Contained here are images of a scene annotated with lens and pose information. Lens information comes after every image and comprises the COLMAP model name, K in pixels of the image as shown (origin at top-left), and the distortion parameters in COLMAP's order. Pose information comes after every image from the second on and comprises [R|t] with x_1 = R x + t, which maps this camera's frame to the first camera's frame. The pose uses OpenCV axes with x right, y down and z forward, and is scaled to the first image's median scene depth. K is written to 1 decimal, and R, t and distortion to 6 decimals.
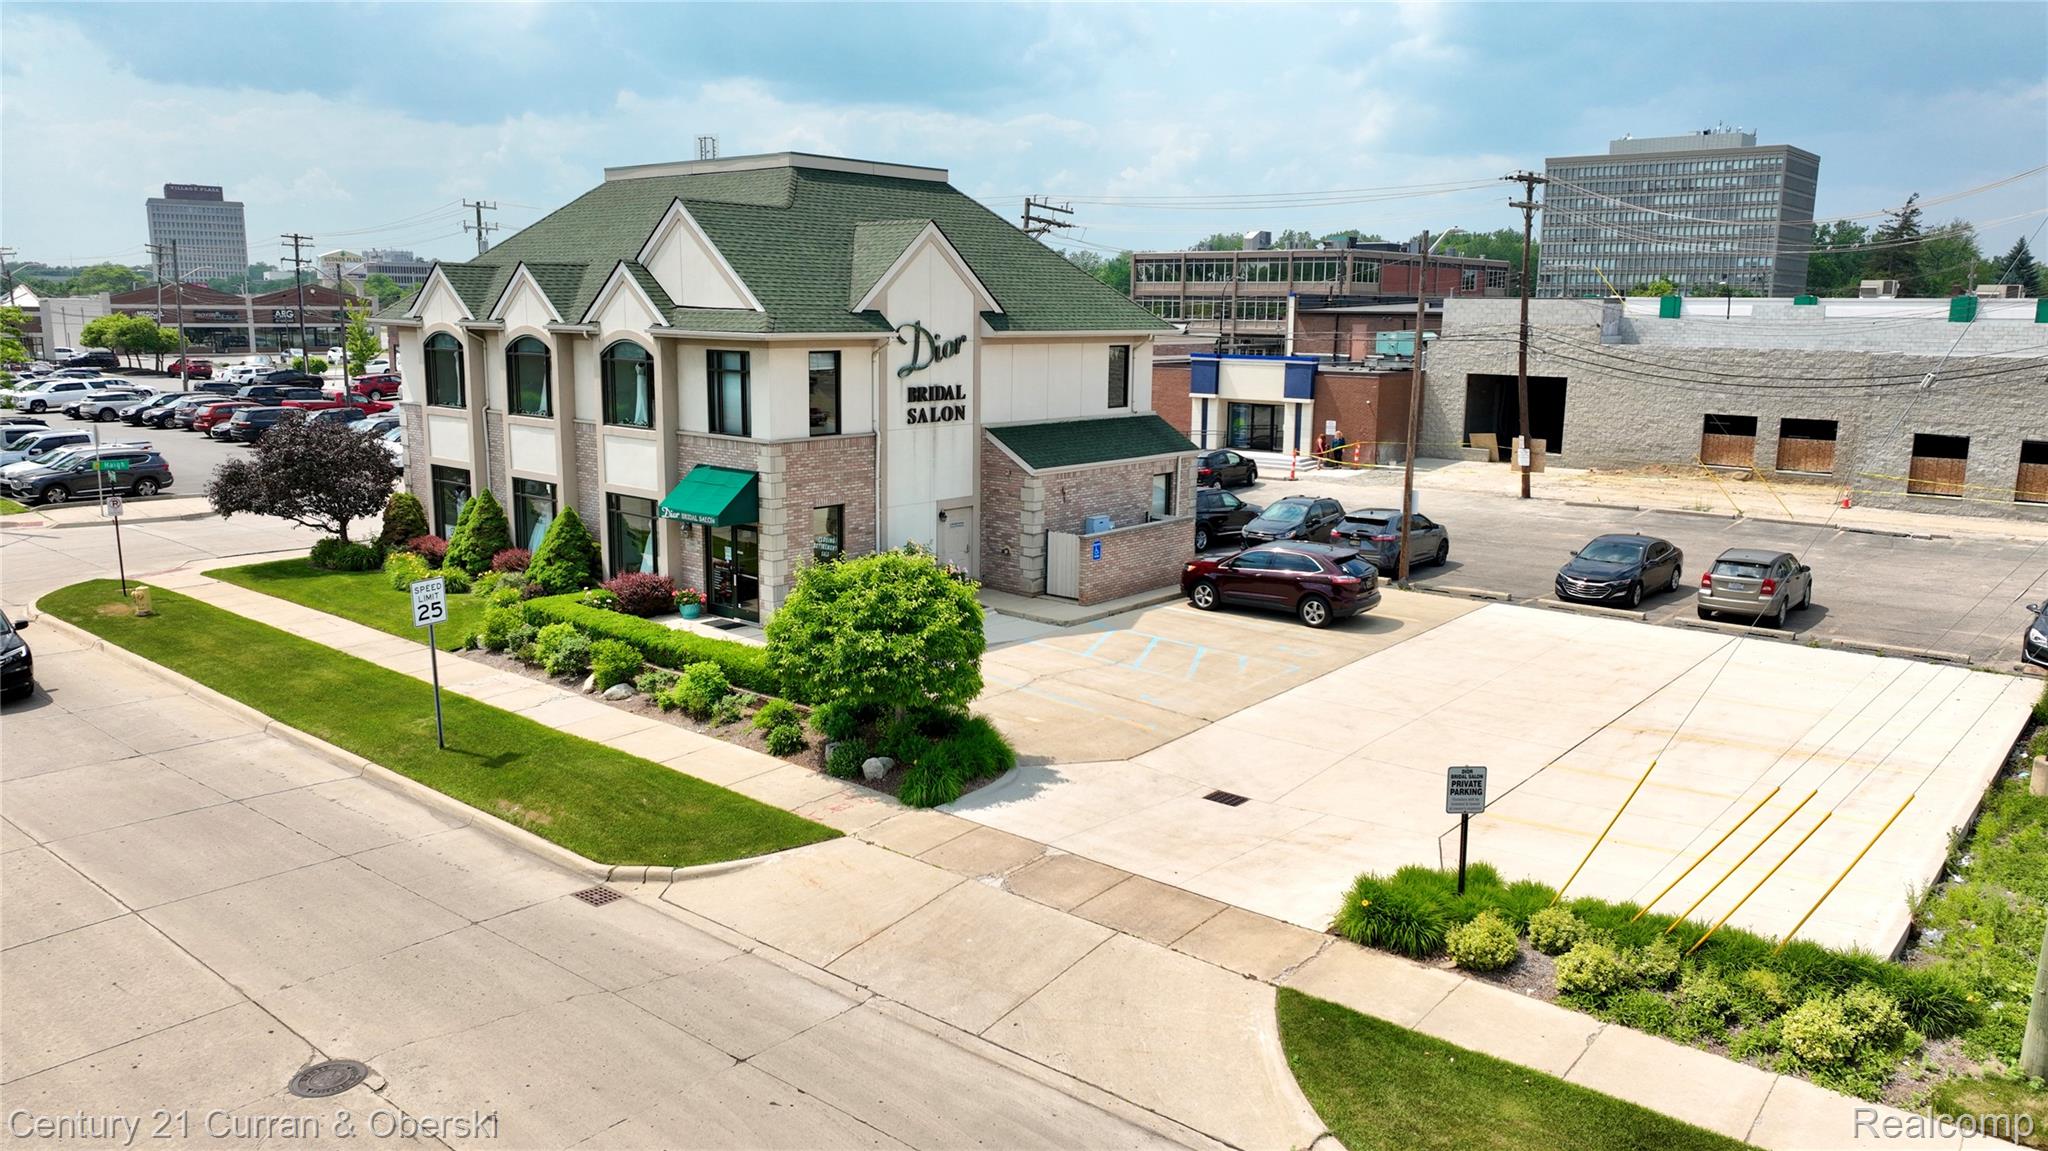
lens RADIAL K [[1440.9, 0, 1027.1], [0, 1440.9, 573.6], [0, 0, 1]] dist [-0.000171, 0.015108]
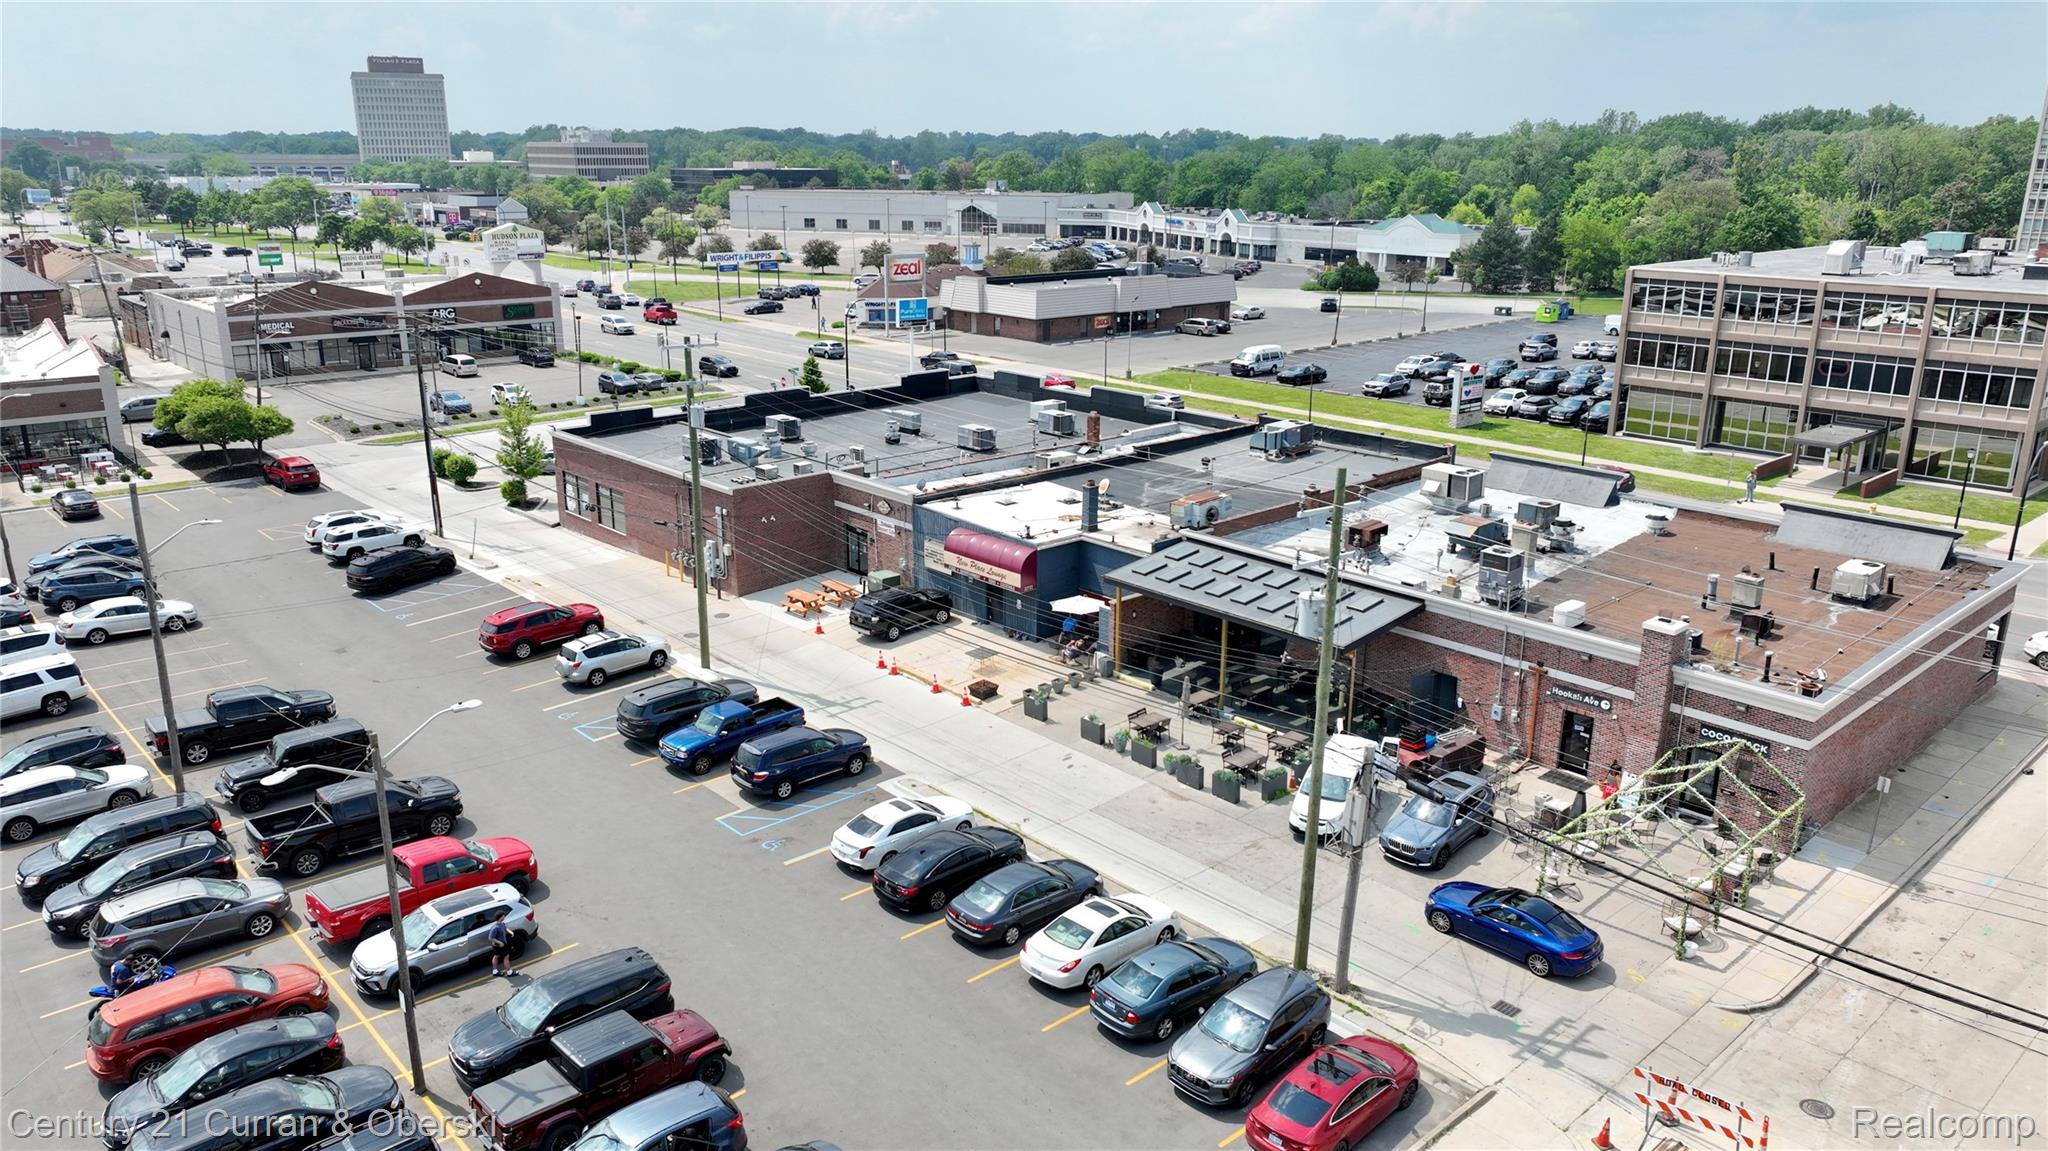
lens RADIAL K [[1440.9, 0, 1027.1], [0, 1440.9, 573.6], [0, 0, 1]] dist [-0.000171, 0.015108]
pose [[0.991673, 0.030625, -0.125089, -0.508408], [-0.017643, 0.994463, 0.103597, -0.649343], [0.127569, -0.100527, 0.986722, 1.310673]]
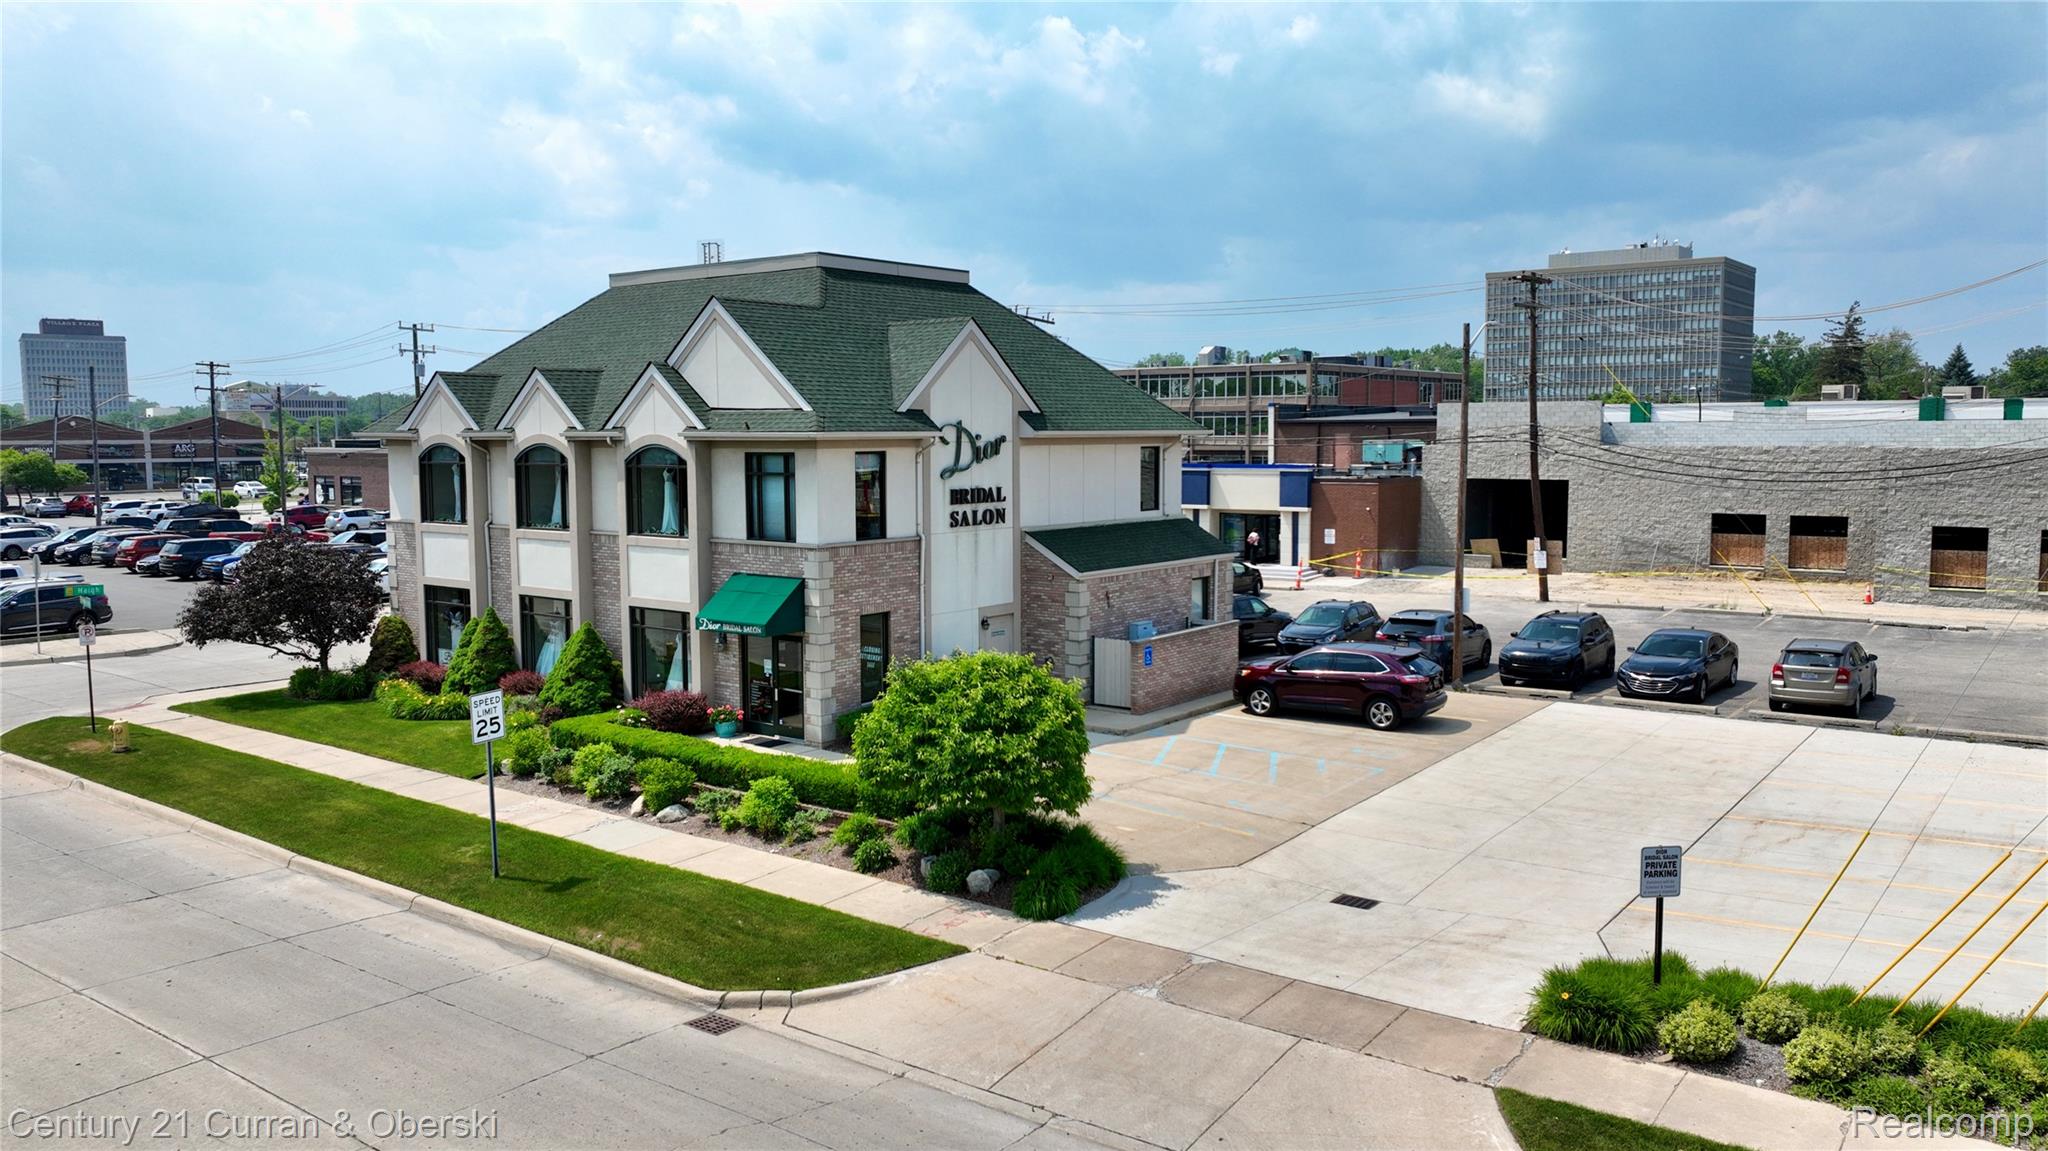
lens RADIAL K [[1509.2, 0, 1027.0], [0, 1509.2, 573.1], [0, 0, 1]] dist [0.001034, 0.010437]
pose [[0.998597, -0.021321, 0.048468, -0.080061], [0.025586, 0.995689, -0.089160, 0.016453], [-0.046358, 0.090275, 0.994837, 0.005479]]
